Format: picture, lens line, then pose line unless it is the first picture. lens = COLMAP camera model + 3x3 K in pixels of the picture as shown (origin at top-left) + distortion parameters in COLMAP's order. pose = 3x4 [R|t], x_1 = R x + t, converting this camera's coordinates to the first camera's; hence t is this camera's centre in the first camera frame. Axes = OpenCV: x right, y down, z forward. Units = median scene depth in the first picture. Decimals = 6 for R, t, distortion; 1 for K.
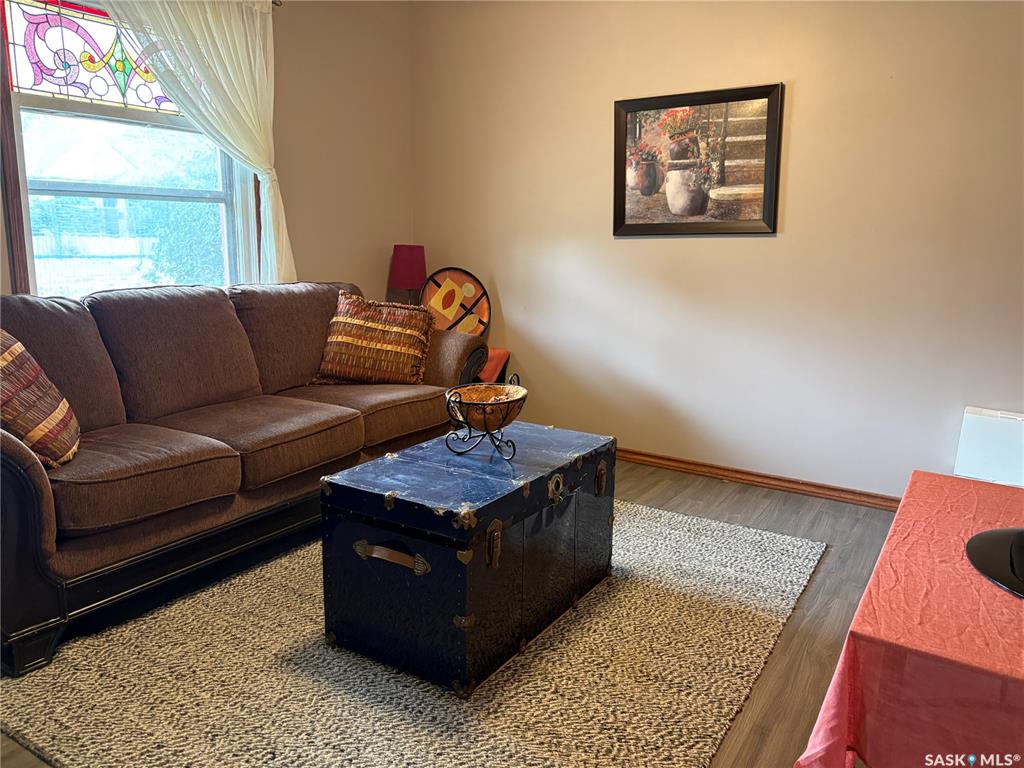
lens RADIAL K [[772.2, 0, 516.3], [0, 772.2, 380.4], [0, 0, 1]] dist [0.060197, -0.063000]
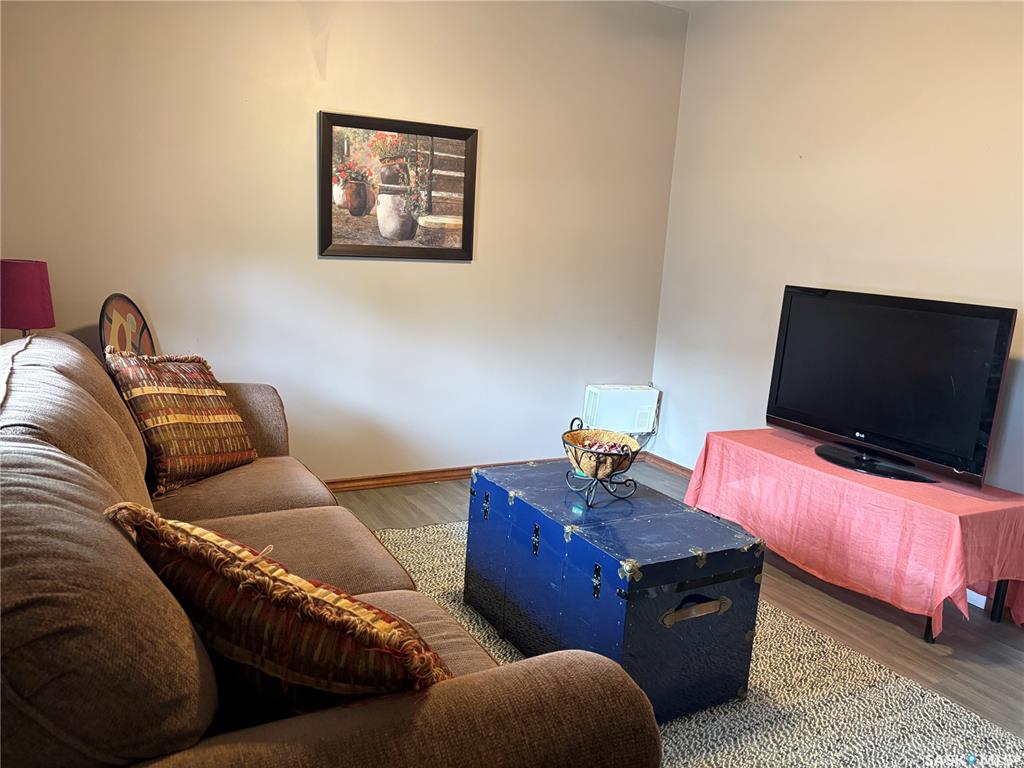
lens RADIAL K [[772.2, 0, 505.9], [0, 772.2, 393.8], [0, 0, 1]] dist [0.060197, -0.063000]
pose [[0.479840, -0.153110, 0.863893, -0.637067], [0.105554, 0.987577, 0.116402, -0.117356], [-0.870983, 0.035333, 0.490040, 0.387817]]
